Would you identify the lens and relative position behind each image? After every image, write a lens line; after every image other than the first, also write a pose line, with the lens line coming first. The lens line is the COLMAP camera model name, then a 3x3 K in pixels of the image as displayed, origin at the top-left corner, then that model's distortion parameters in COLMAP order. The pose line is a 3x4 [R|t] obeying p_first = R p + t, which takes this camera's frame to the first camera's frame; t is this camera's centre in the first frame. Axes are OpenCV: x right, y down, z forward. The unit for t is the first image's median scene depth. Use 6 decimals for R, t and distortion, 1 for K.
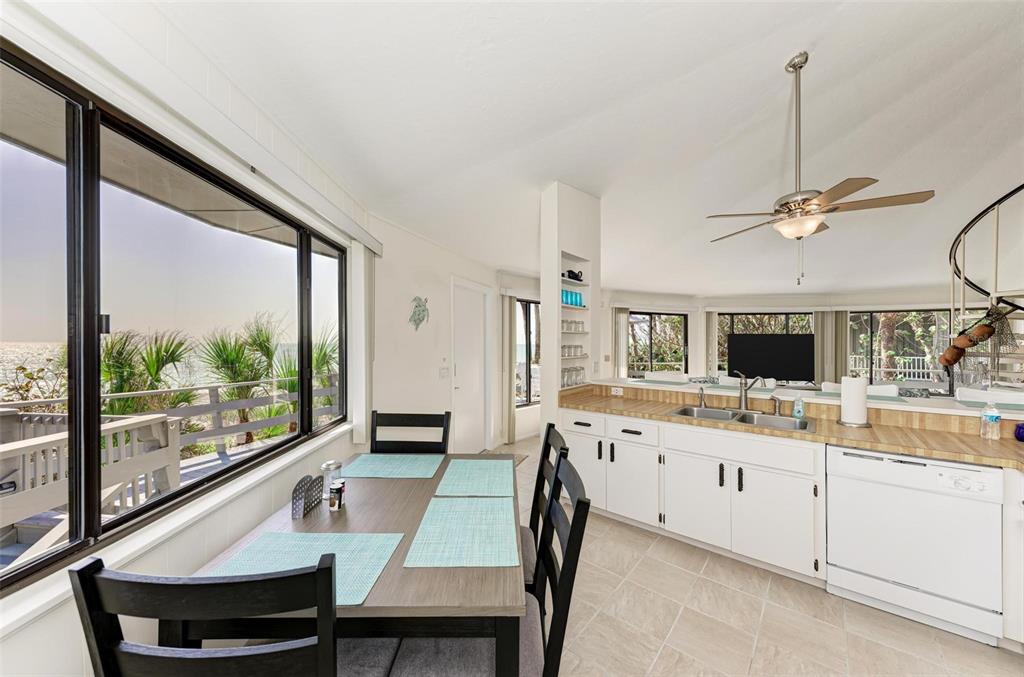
lens RADIAL K [[368.1, 0, 509.7], [0, 368.1, 341.0], [0, 0, 1]] dist [0.014056, -0.005830]
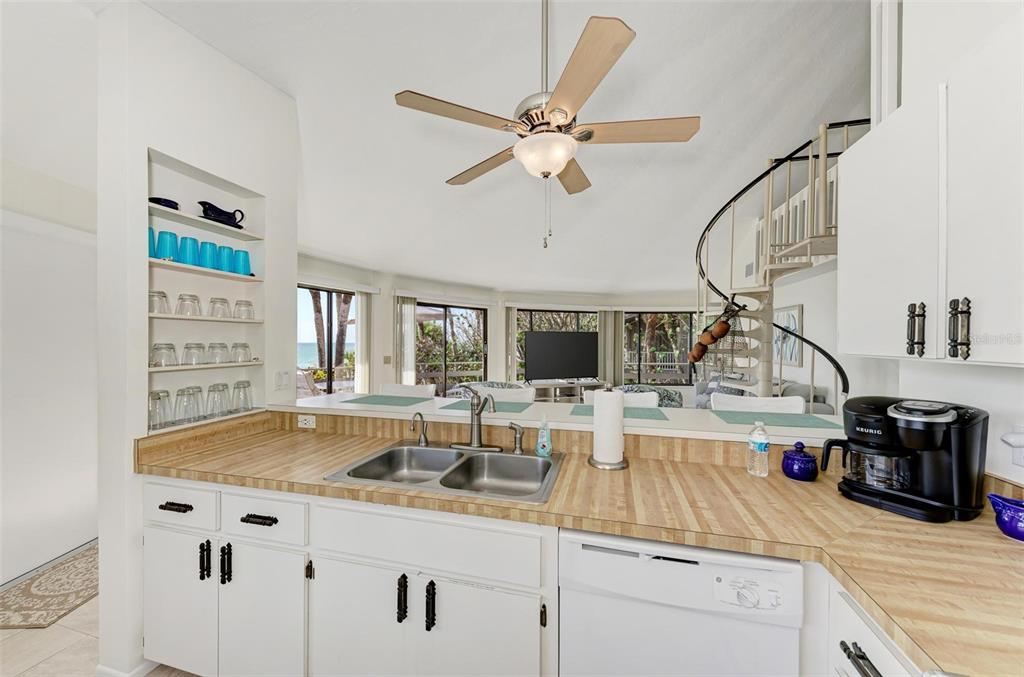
lens RADIAL K [[368.7, 0, 513.6], [0, 368.7, 342.2], [0, 0, 1]] dist [0.013081, -0.005549]
pose [[0.905925, -0.001792, 0.423434, 0.324362], [-0.001483, 0.999971, 0.007405, 0.005316], [-0.423435, -0.007336, 0.905897, 0.312617]]
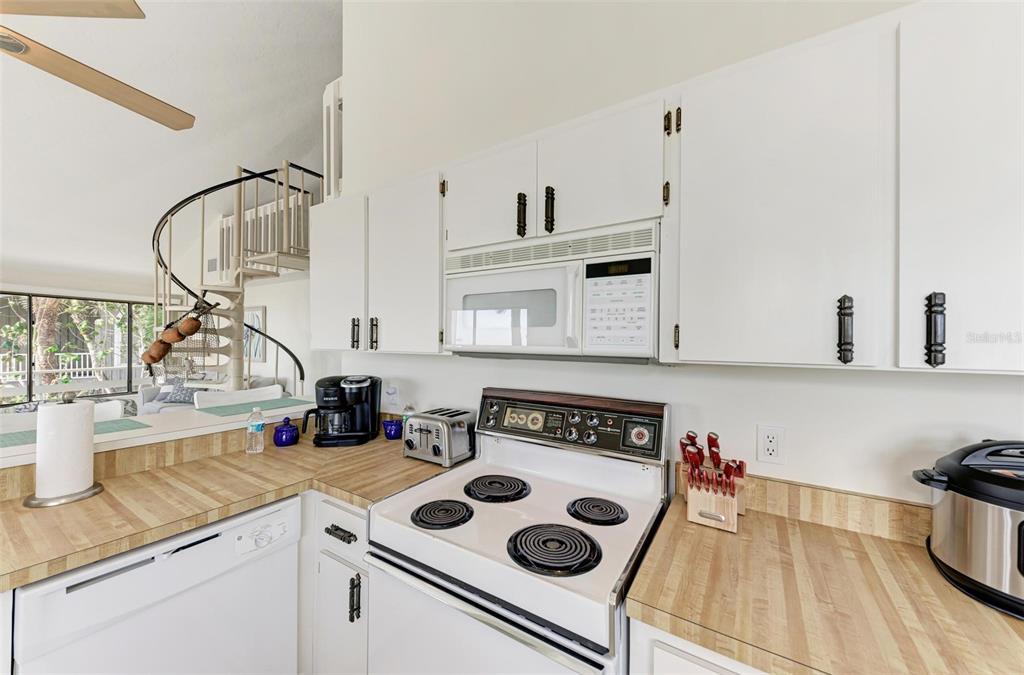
lens RADIAL K [[368.7, 0, 513.6], [0, 368.7, 341.2], [0, 0, 1]] dist [0.013081, -0.005549]
pose [[-0.138655, -0.004326, 0.990331, 0.221088], [-0.009911, 0.999946, 0.002981, 0.004049], [-0.990291, -0.009402, -0.138691, 0.302099]]
